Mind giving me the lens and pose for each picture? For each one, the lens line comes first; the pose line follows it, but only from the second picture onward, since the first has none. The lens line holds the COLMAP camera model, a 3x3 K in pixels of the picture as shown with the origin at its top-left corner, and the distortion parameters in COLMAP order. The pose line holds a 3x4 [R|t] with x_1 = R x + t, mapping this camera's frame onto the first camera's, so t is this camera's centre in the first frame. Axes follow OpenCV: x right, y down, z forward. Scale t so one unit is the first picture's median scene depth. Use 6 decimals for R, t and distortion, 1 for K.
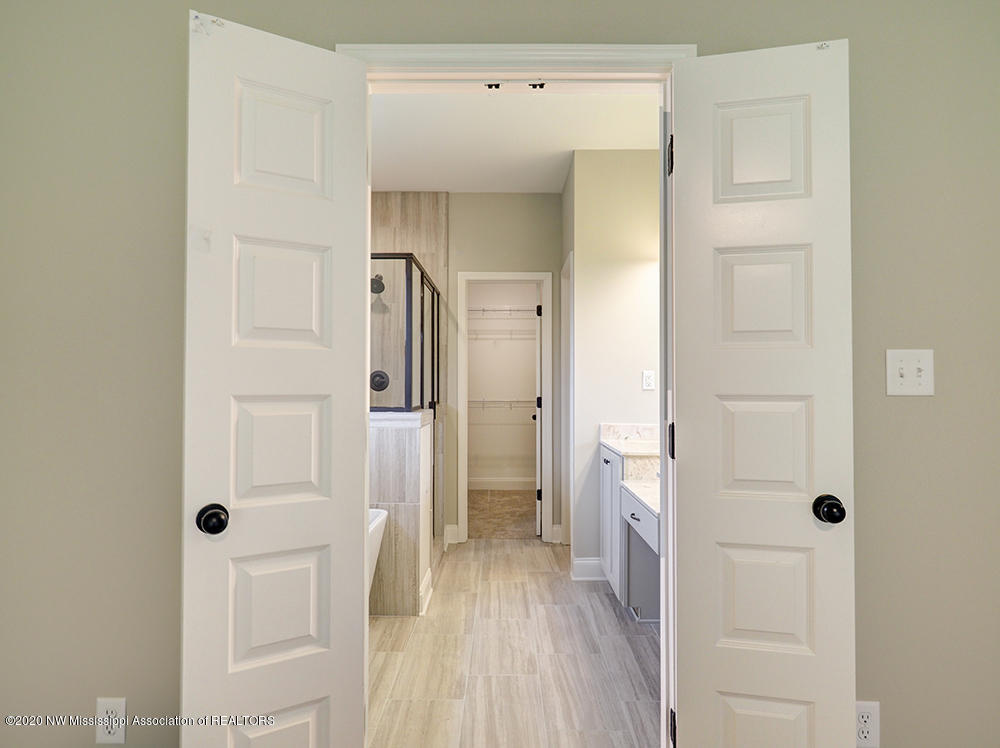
lens RADIAL K [[583.5, 0, 500.0], [0, 583.5, 374.0], [0, 0, 1]] dist [0.000142, 0.000021]
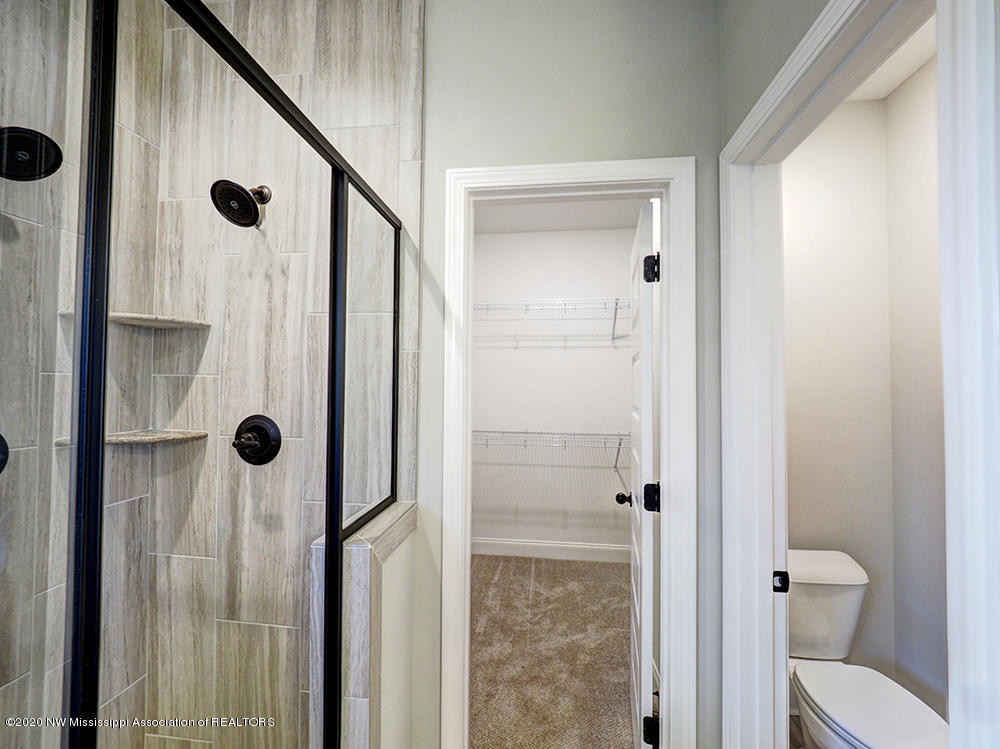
lens RADIAL K [[423.1, 0, 500.0], [0, 423.1, 374.5], [0, 0, 1]] dist [-0.006341, -0.000324]
pose [[0.993611, 0.004705, -0.112761, -0.002961], [-0.005606, 0.999955, -0.007675, -0.033846], [0.112720, 0.008258, 0.993592, 0.720110]]
